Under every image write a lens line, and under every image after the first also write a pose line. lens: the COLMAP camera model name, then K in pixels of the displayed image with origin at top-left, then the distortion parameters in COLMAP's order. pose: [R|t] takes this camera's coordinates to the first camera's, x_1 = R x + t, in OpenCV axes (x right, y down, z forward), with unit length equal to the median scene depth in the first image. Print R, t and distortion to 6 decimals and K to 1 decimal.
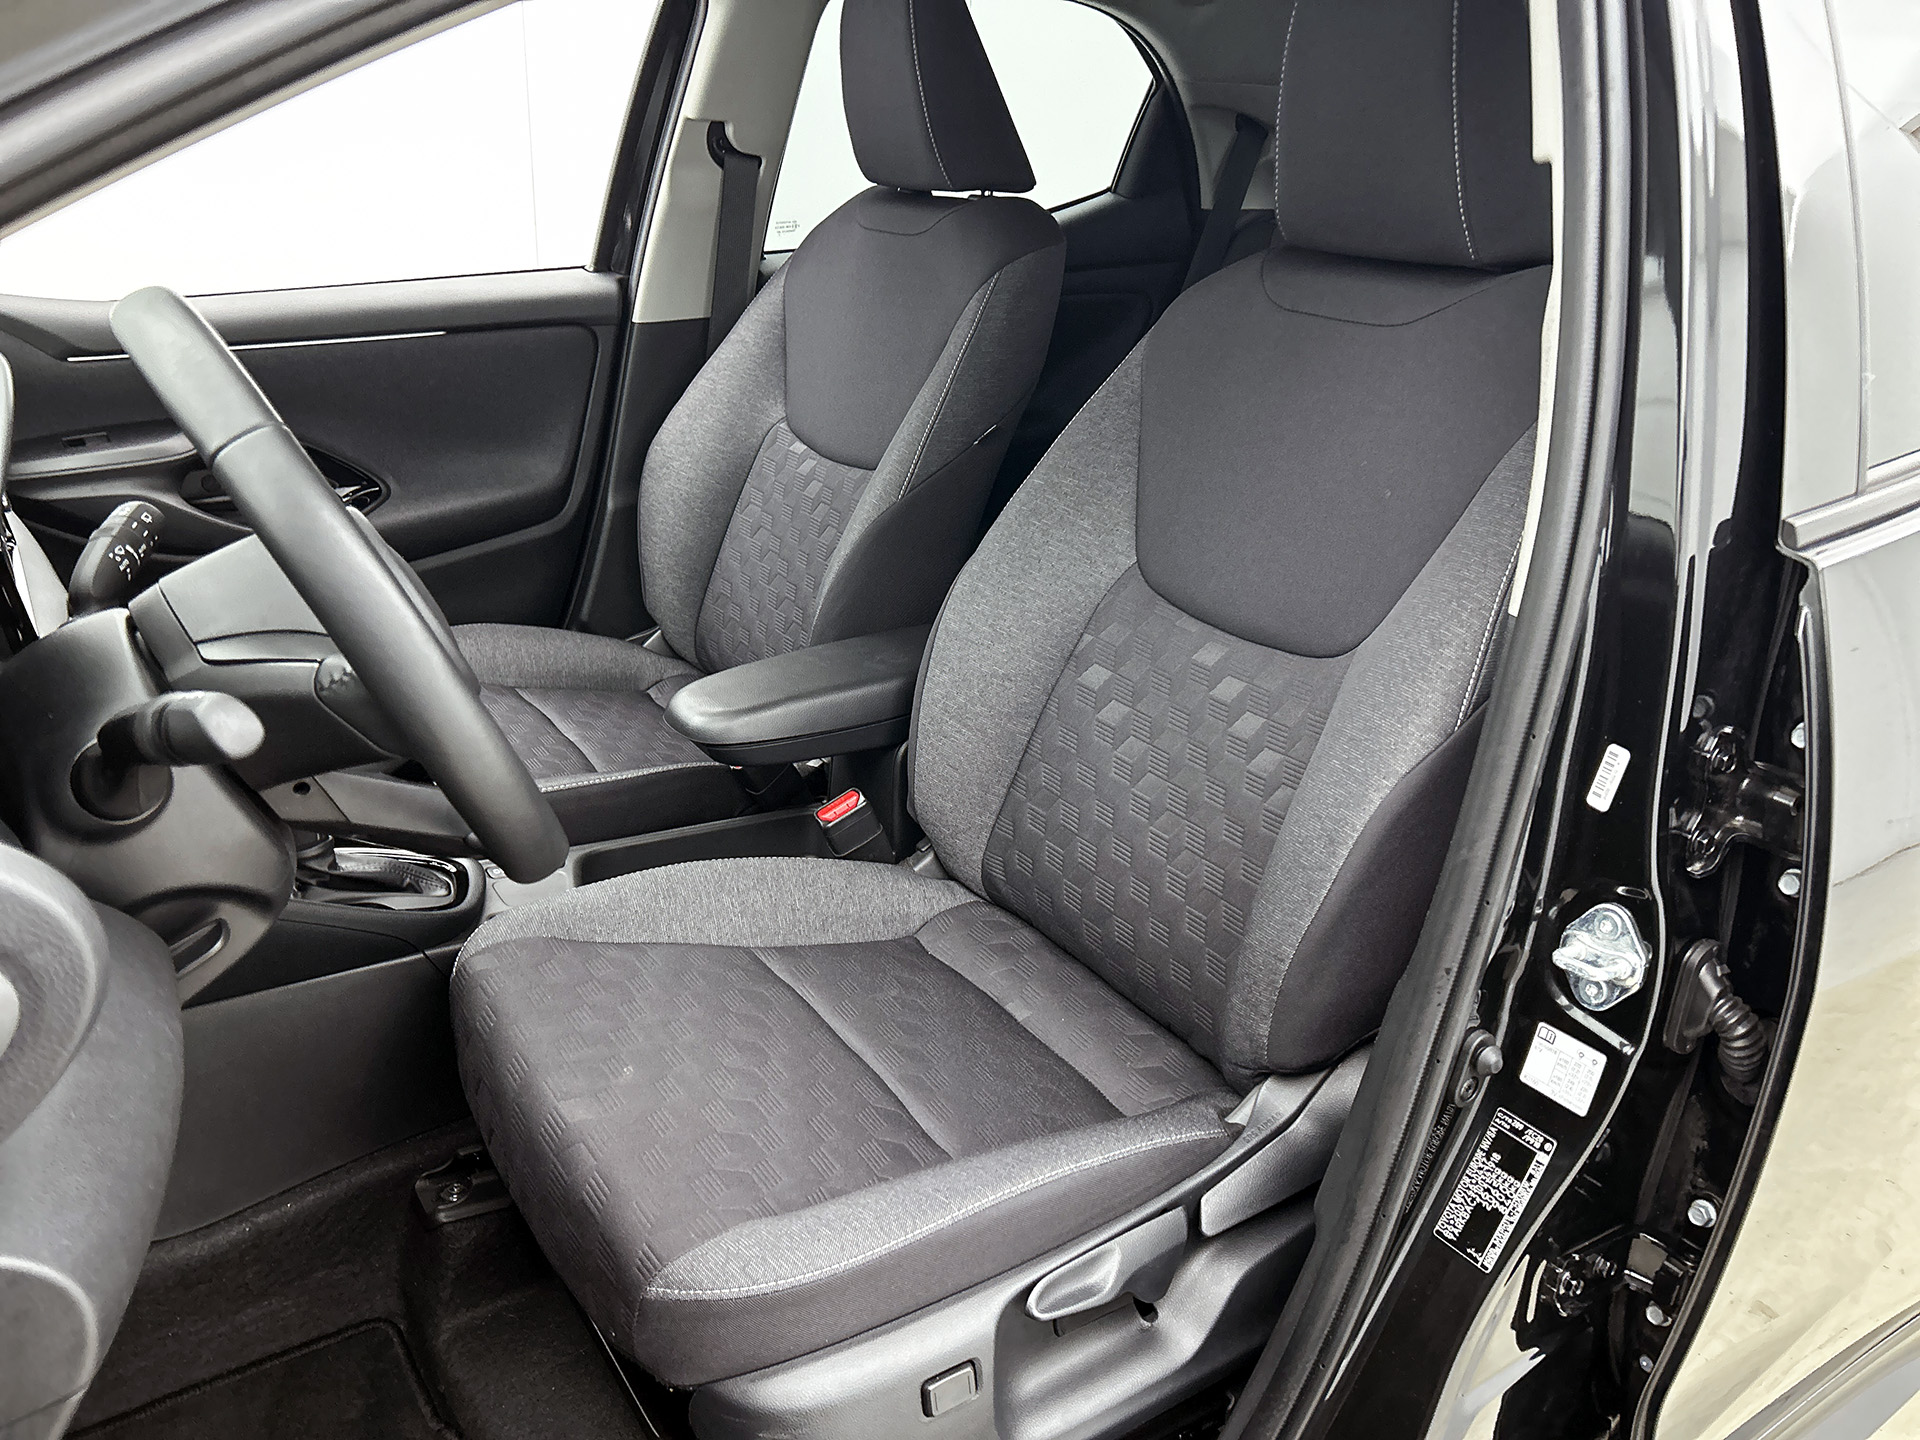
lens RADIAL K [[1480.0, 0, 968.1], [0, 1480.0, 719.1], [0, 0, 1]] dist [0.021966, -0.020697]
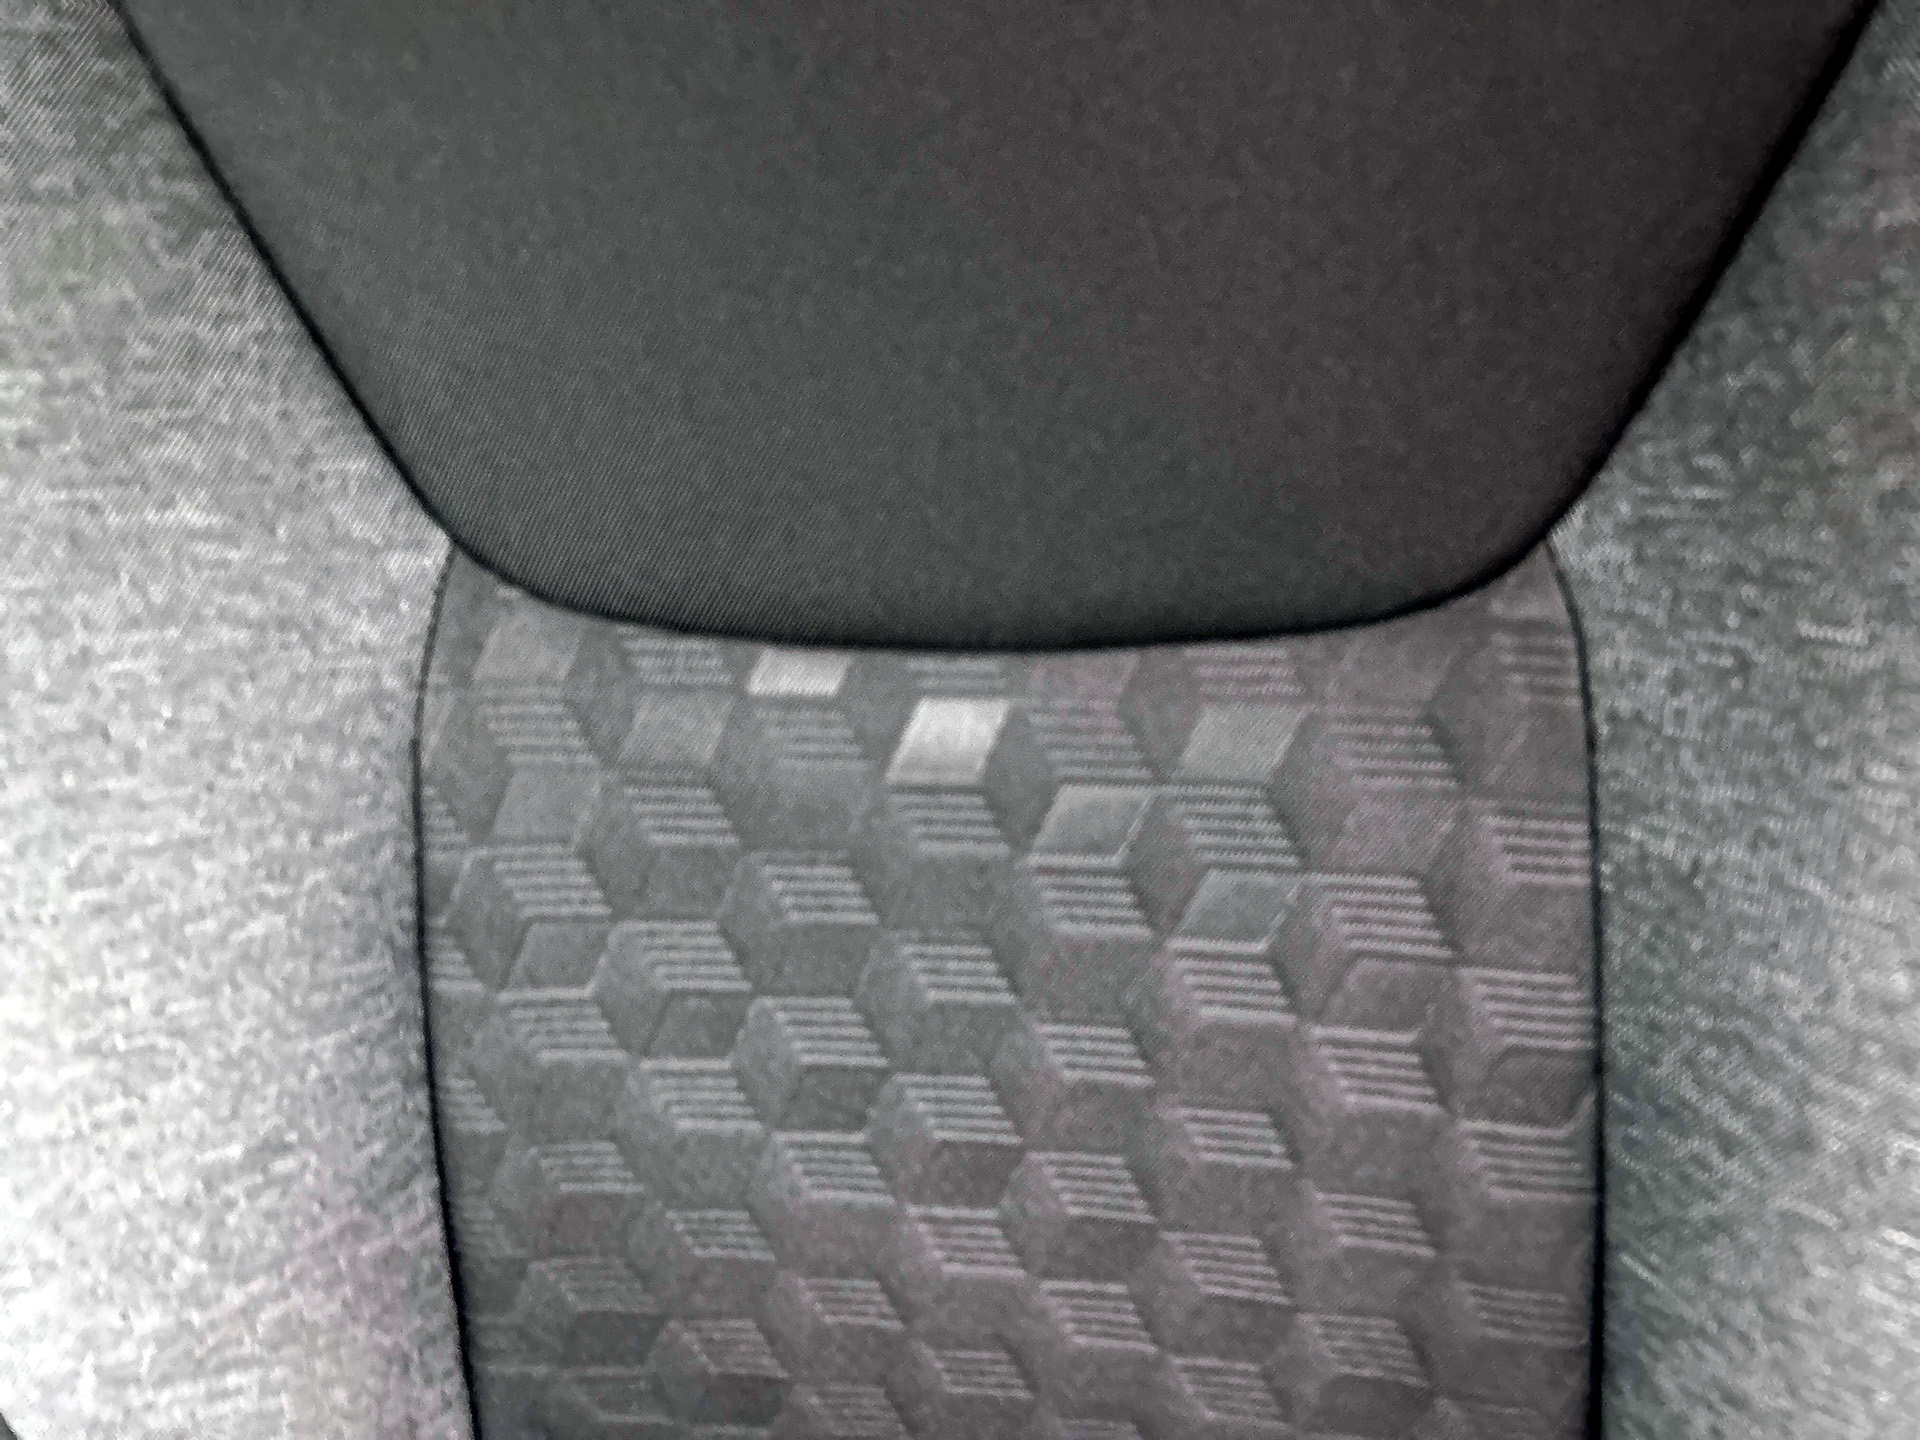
lens RADIAL K [[1480.0, 0, 964.3], [0, 1480.0, 715.1], [0, 0, 1]] dist [0.021966, -0.020697]
pose [[0.635647, -0.577469, 0.512330, 0.013416], [0.375980, 0.811205, 0.447867, -0.168787], [-0.674235, -0.092060, 0.732757, 0.723153]]
